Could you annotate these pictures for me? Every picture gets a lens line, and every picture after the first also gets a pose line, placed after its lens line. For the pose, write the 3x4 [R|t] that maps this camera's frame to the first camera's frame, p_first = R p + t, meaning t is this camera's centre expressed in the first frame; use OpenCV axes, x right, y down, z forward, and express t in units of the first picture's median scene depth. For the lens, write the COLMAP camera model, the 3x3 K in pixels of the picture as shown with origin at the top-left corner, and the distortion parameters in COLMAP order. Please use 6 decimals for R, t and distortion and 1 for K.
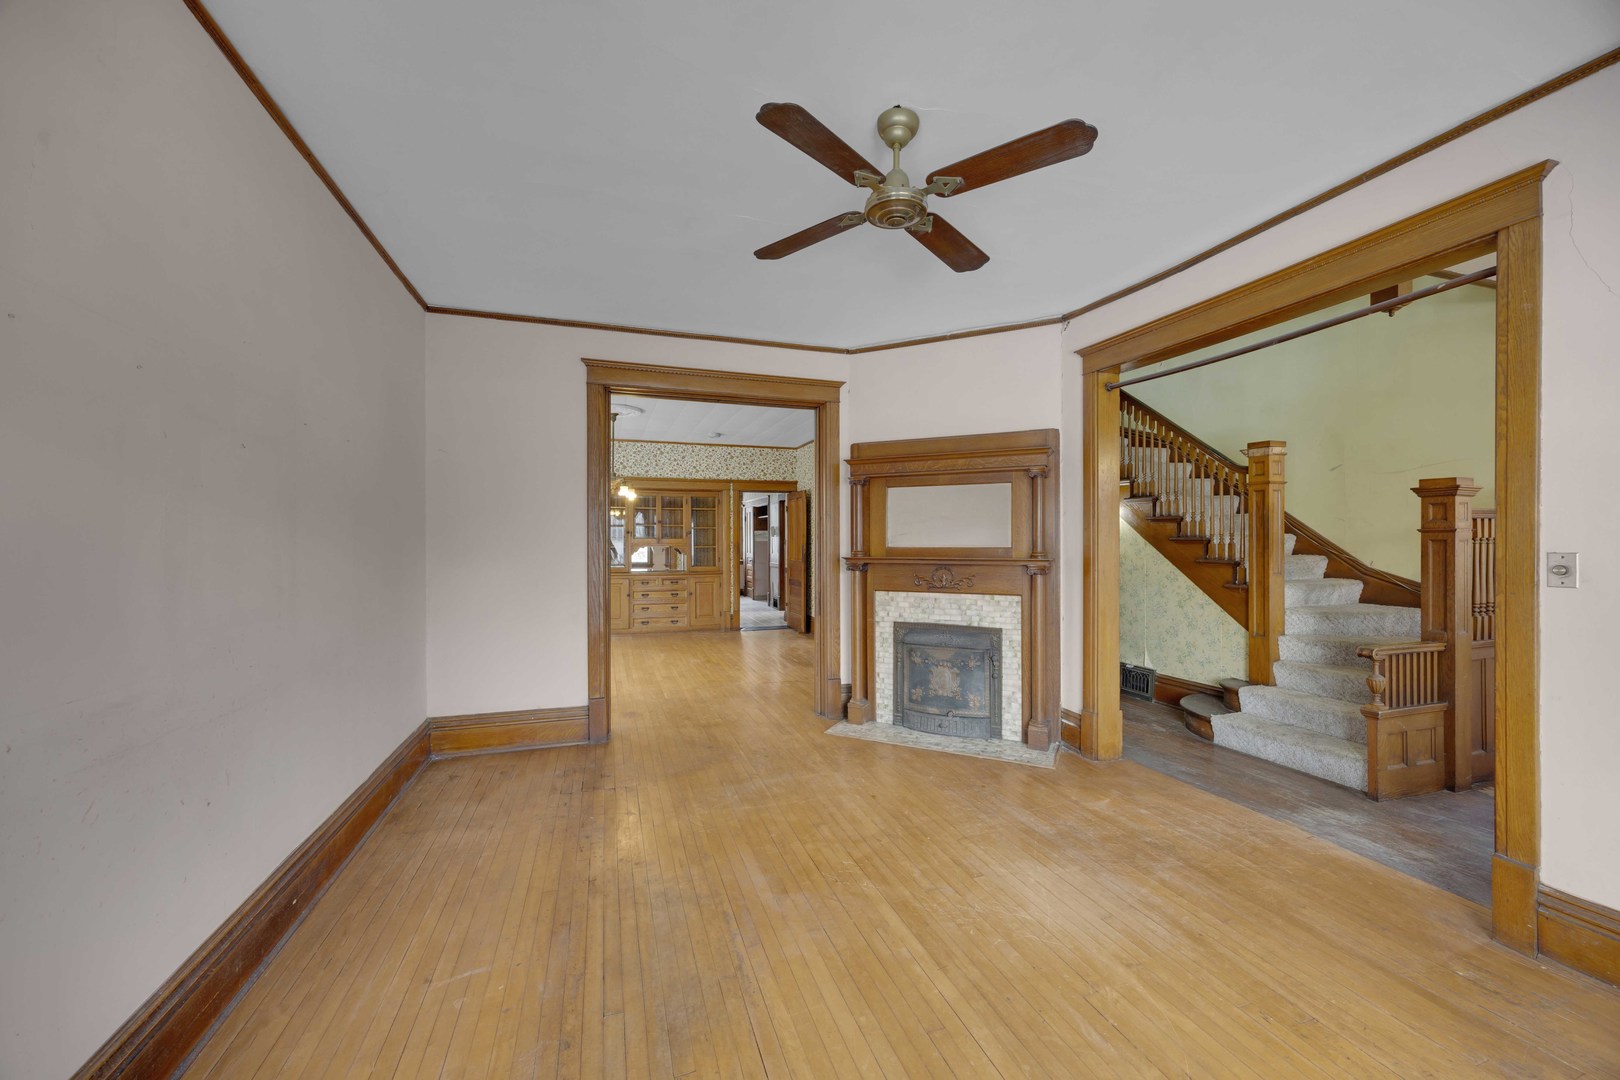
lens RADIAL K [[621.7, 0, 810.1], [0, 621.7, 540.7], [0, 0, 1]] dist [0.000209, 0.000039]
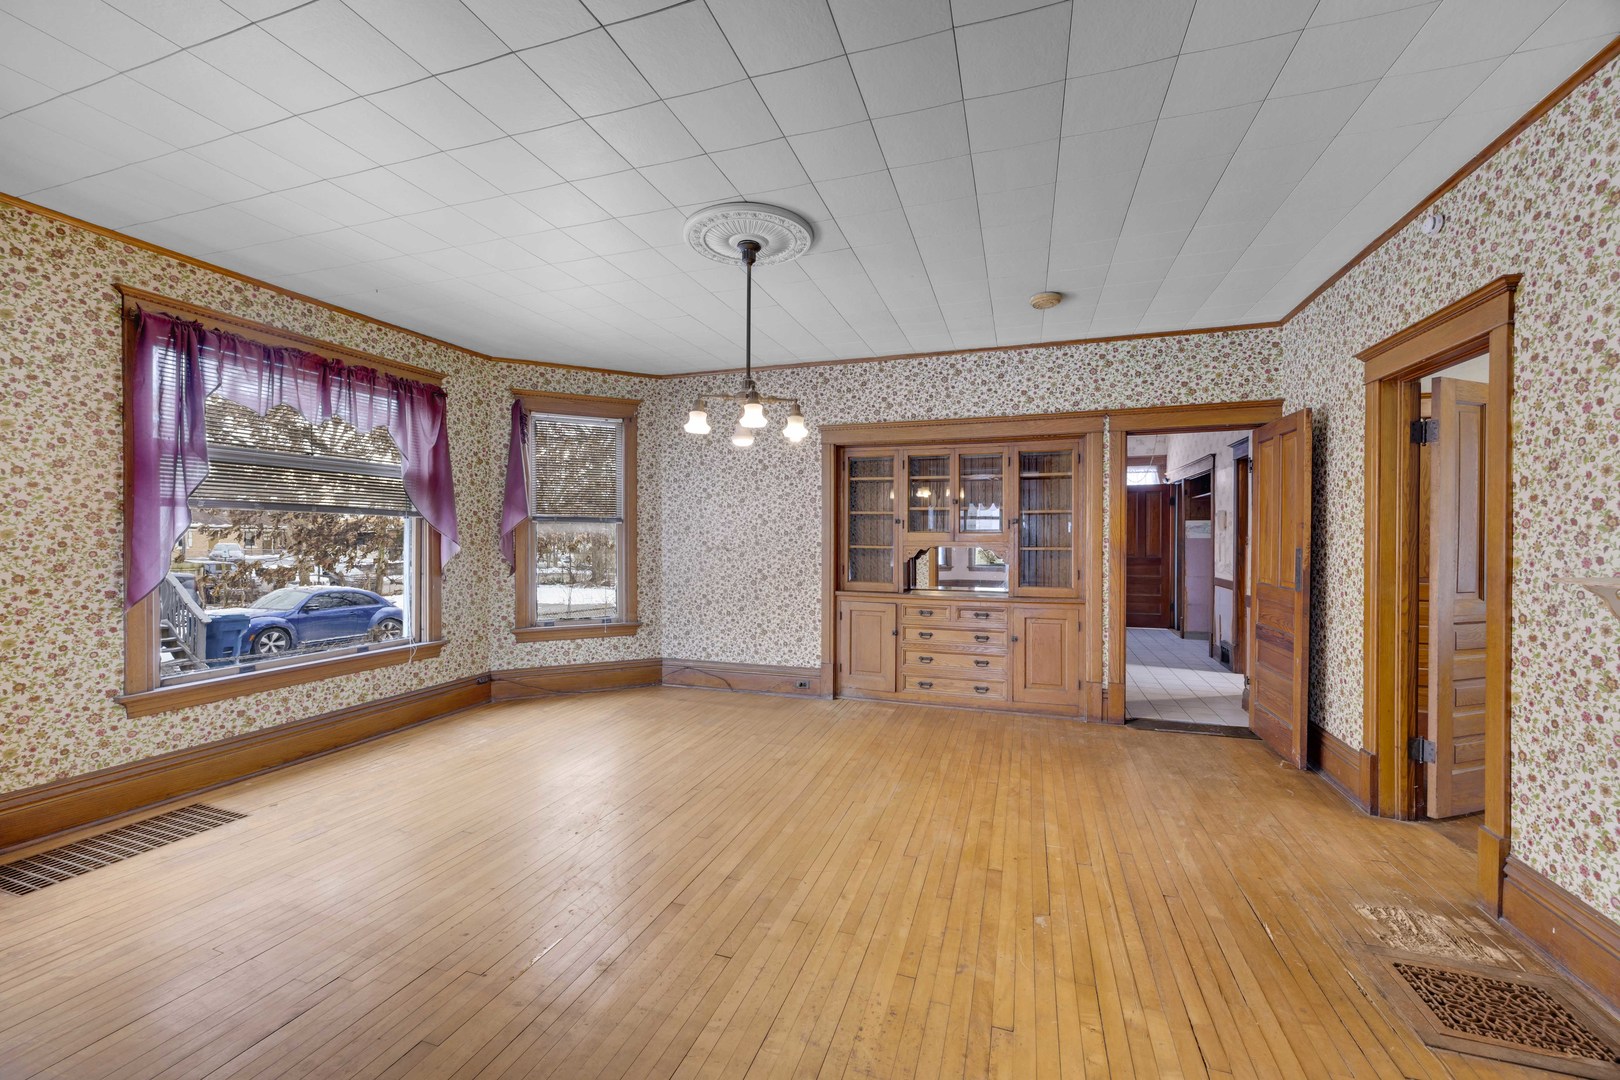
lens RADIAL K [[621.7, 0, 778.3], [0, 621.7, 539.1], [0, 0, 1]] dist [0.000209, 0.000039]
pose [[0.768522, 0.007585, -0.639779, -0.013355], [-0.003027, 0.999962, 0.008219, -0.001251], [0.639816, -0.004380, 0.768515, 0.470623]]
